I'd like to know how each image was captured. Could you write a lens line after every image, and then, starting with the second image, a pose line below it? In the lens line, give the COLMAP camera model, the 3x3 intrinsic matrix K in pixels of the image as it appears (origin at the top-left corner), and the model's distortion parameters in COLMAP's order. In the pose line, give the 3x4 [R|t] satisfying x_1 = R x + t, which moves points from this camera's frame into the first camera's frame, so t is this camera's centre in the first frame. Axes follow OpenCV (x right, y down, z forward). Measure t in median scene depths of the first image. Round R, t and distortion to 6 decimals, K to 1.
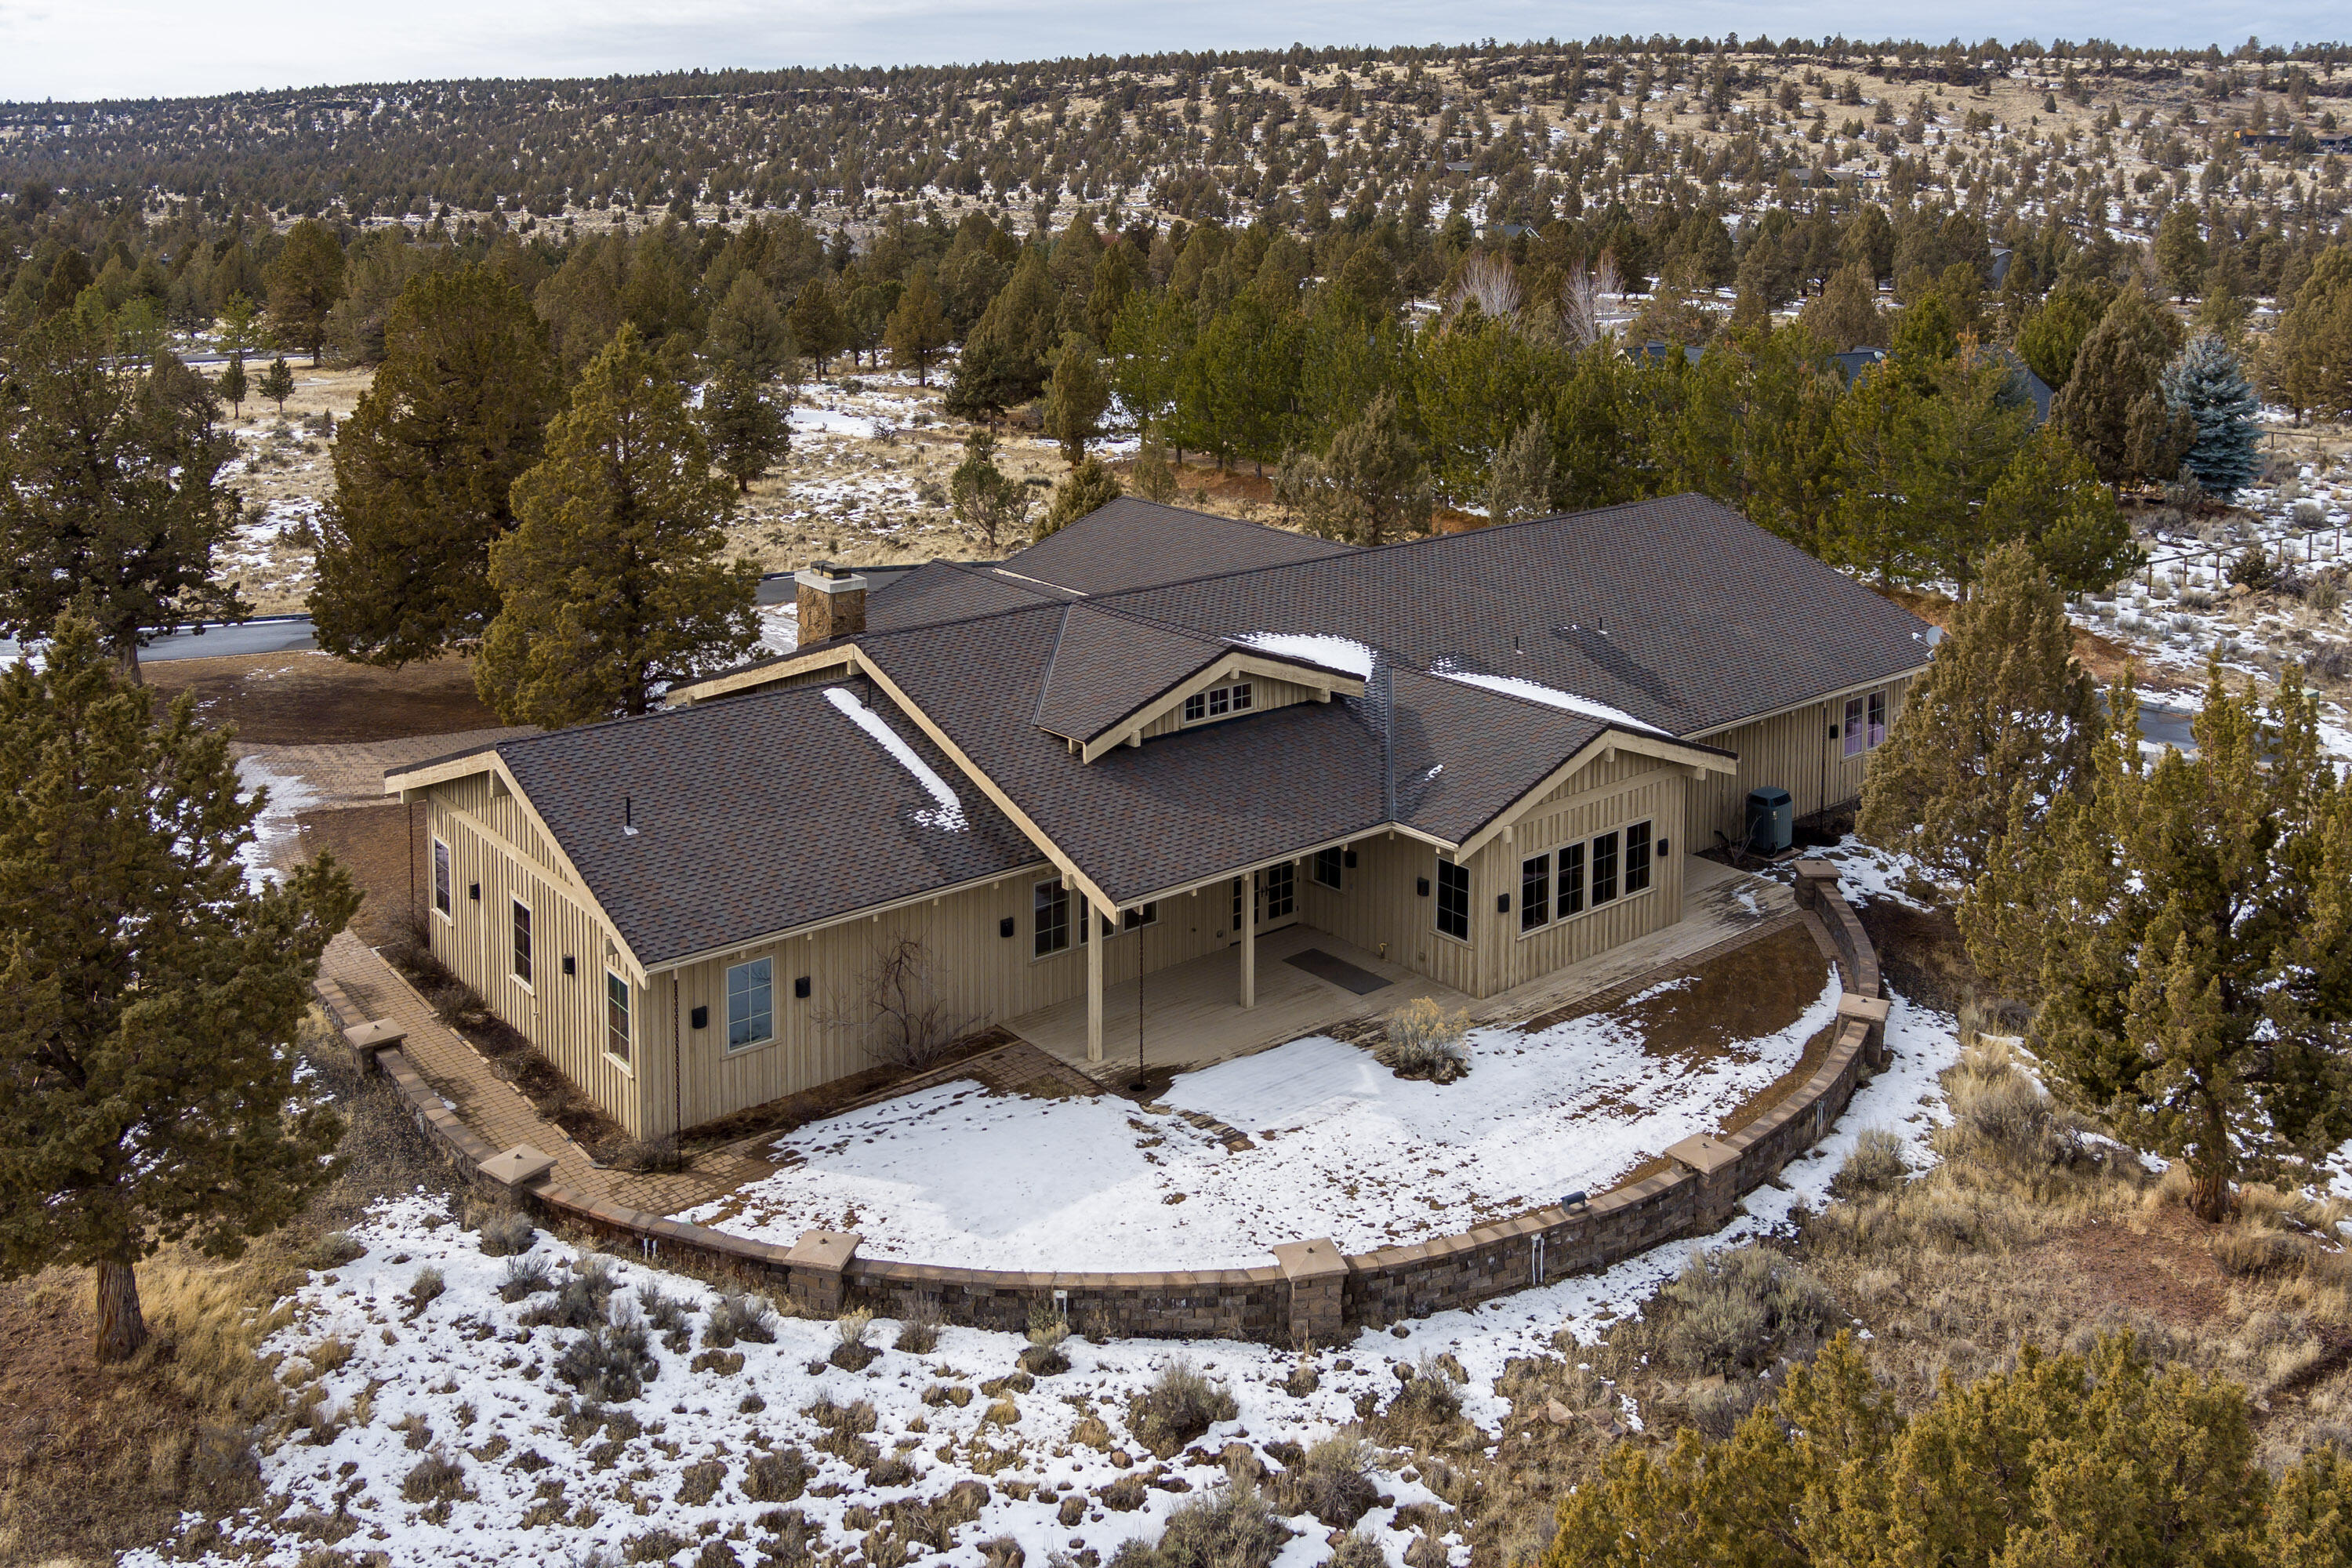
lens RADIAL K [[1975.9, 0, 1146.3], [0, 1975.9, 650.6], [0, 0, 1]] dist [-0.078725, 0.063745]
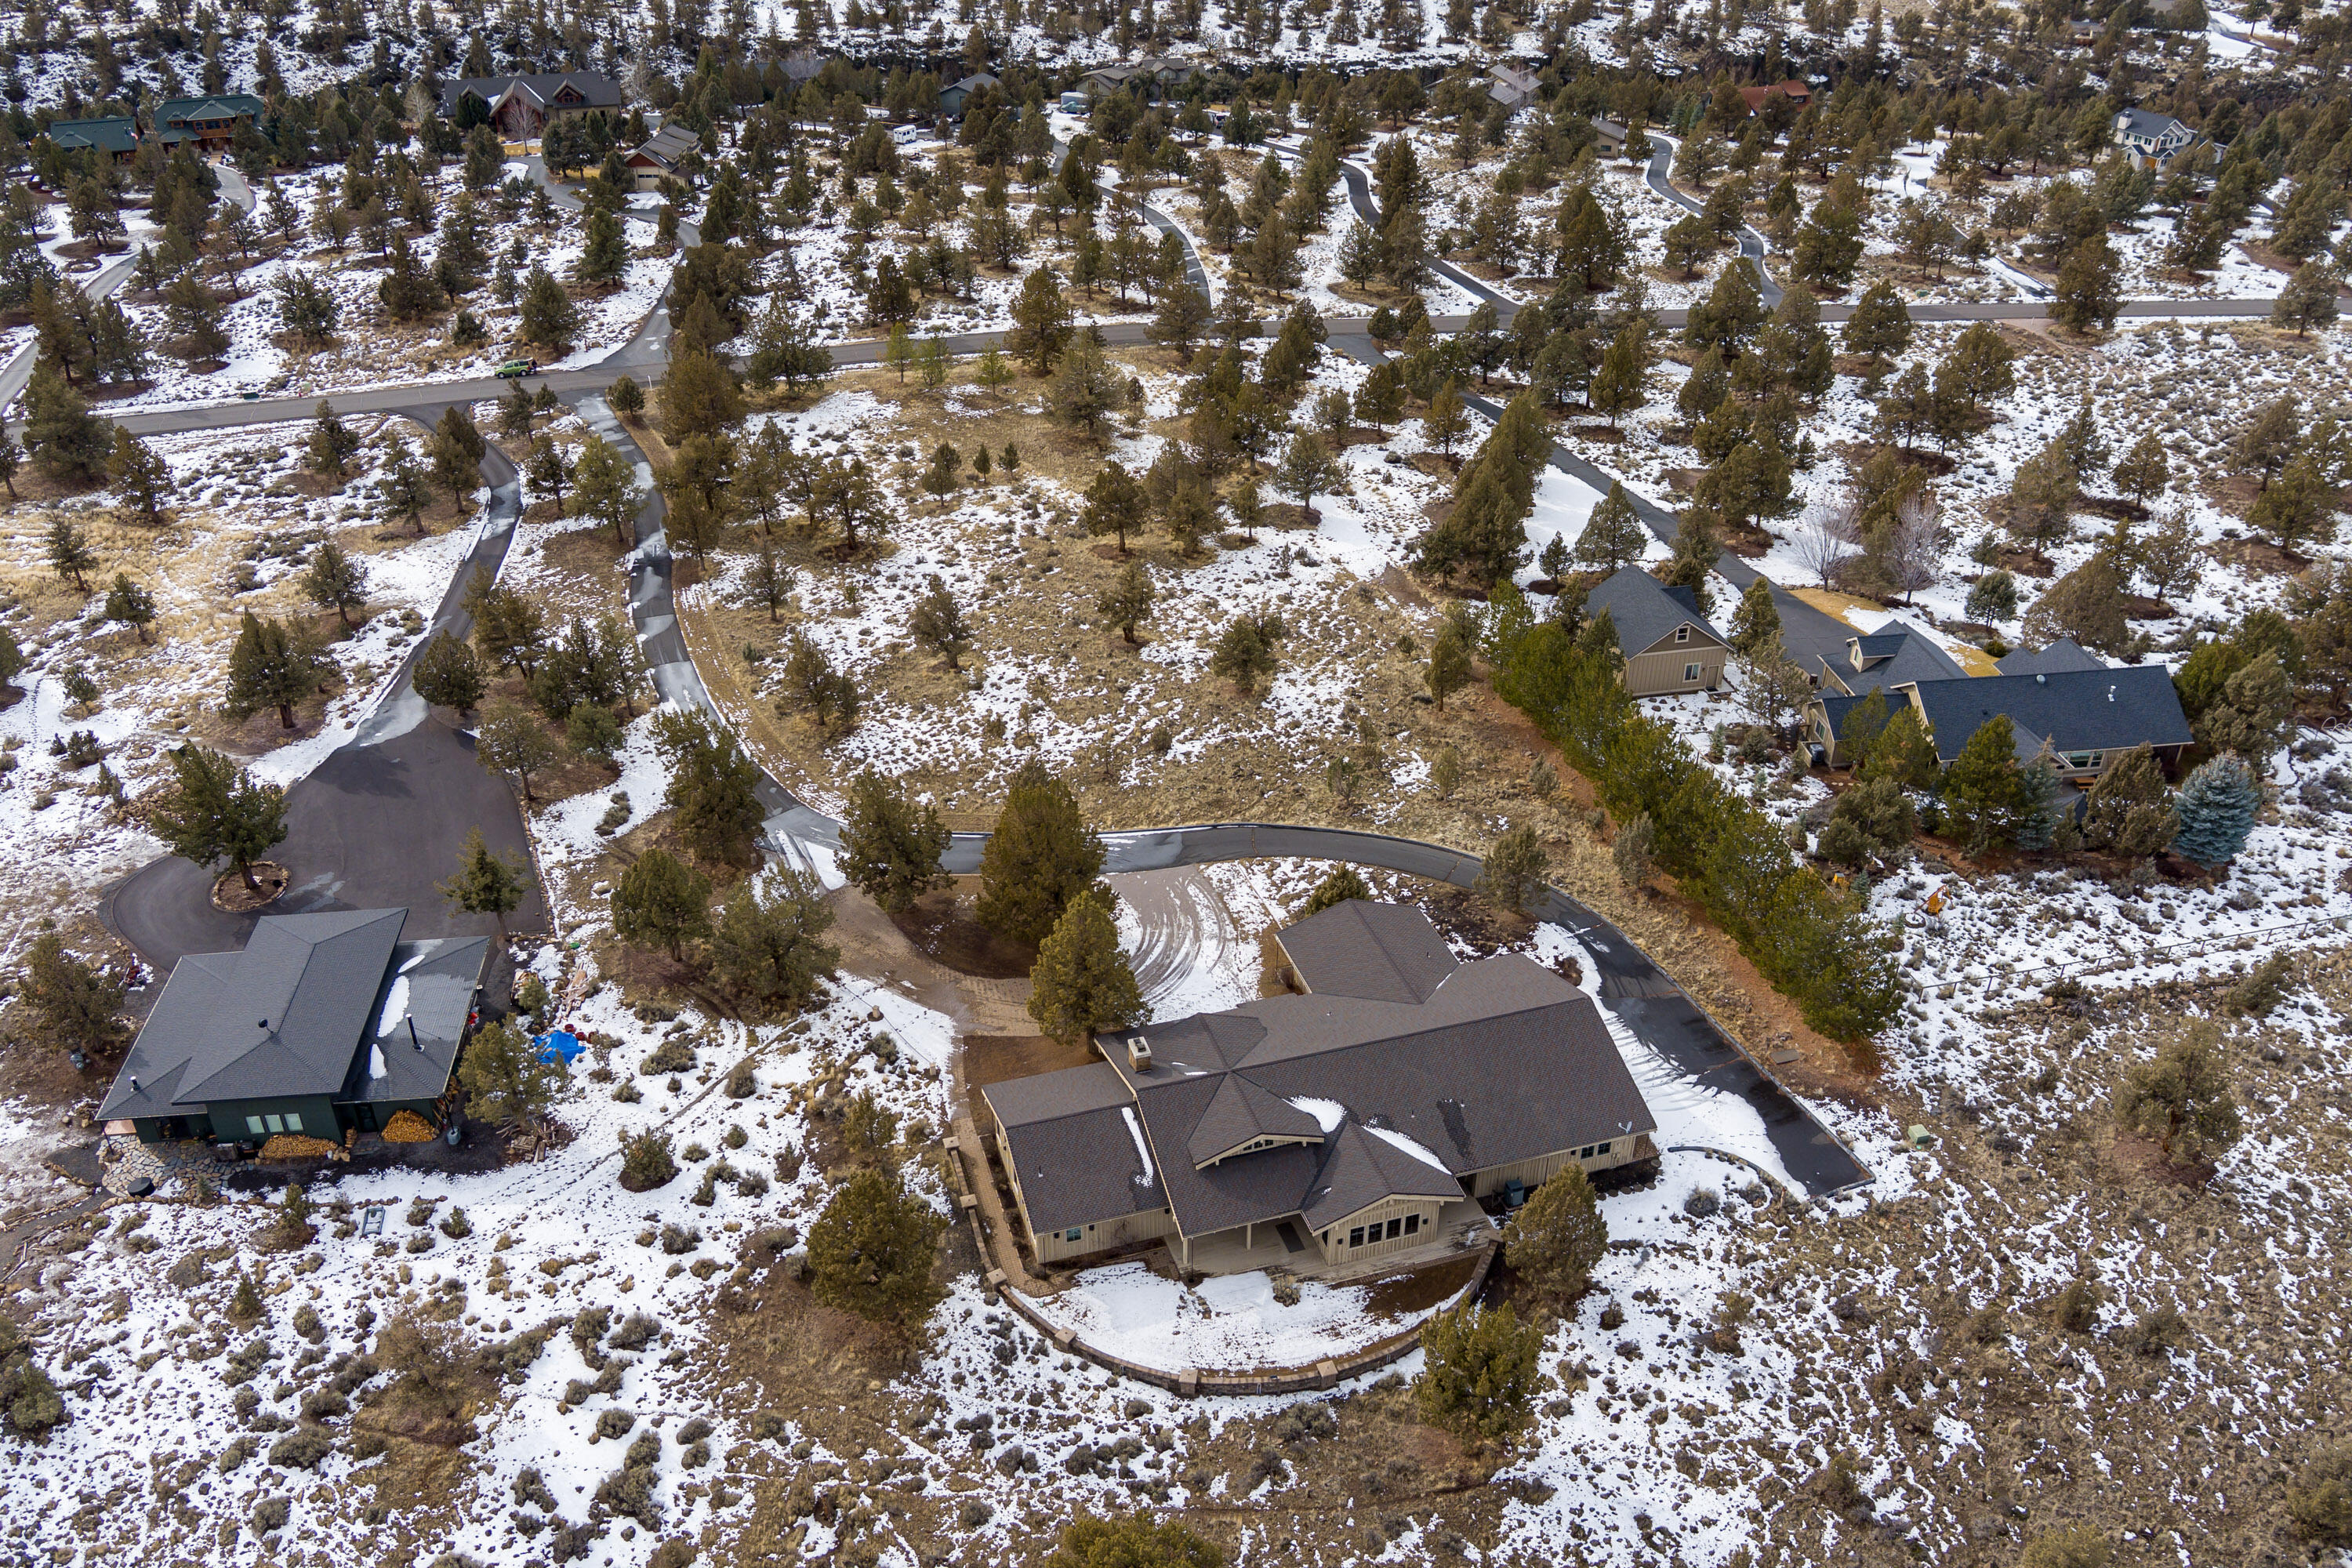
lens RADIAL K [[1946.3, 0, 1174.3], [0, 1946.3, 741.9], [0, 0, 1]] dist [-0.087253, 0.044590]
pose [[0.931629, 0.186455, -0.311933, 0.037884], [-0.092654, 0.951848, 0.292233, -0.073222], [0.351401, -0.243351, 0.904045, -0.077355]]
